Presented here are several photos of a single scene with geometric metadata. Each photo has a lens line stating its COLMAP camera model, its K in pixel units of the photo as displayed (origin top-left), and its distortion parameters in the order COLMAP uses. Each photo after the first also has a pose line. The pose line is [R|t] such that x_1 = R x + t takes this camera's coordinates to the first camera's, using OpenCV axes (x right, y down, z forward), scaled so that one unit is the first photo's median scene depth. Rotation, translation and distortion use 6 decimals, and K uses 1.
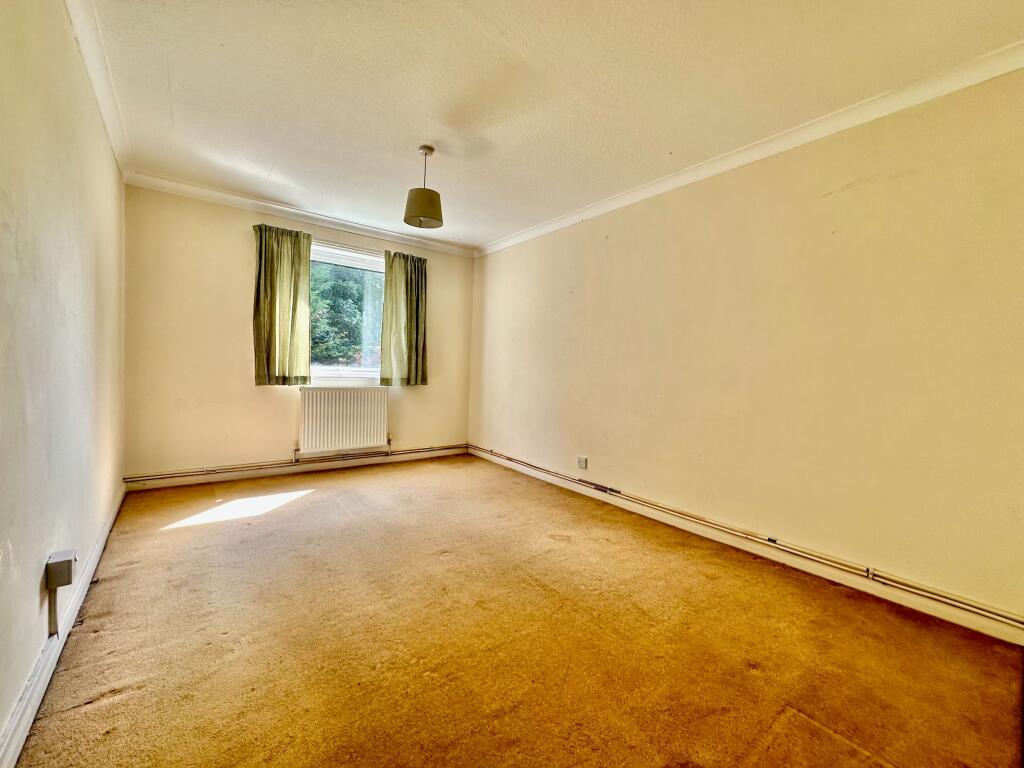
lens RADIAL K [[417.7, 0, 512.2], [0, 417.7, 381.5], [0, 0, 1]] dist [0.010812, -0.001909]
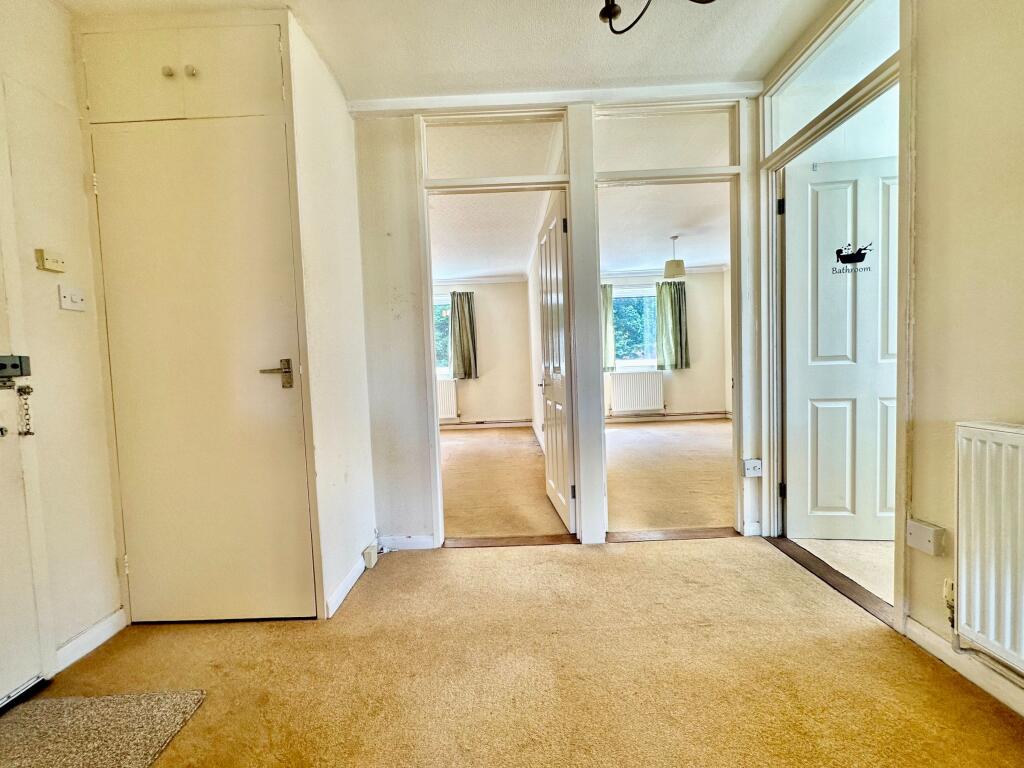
lens RADIAL K [[417.7, 0, 511.7], [0, 417.7, 382.3], [0, 0, 1]] dist [0.010812, -0.001909]
pose [[0.793833, -0.042757, -0.606631, 0.187373], [0.049398, 0.998763, -0.005754, 0.034900], [0.606126, -0.025399, 0.794963, -0.538393]]
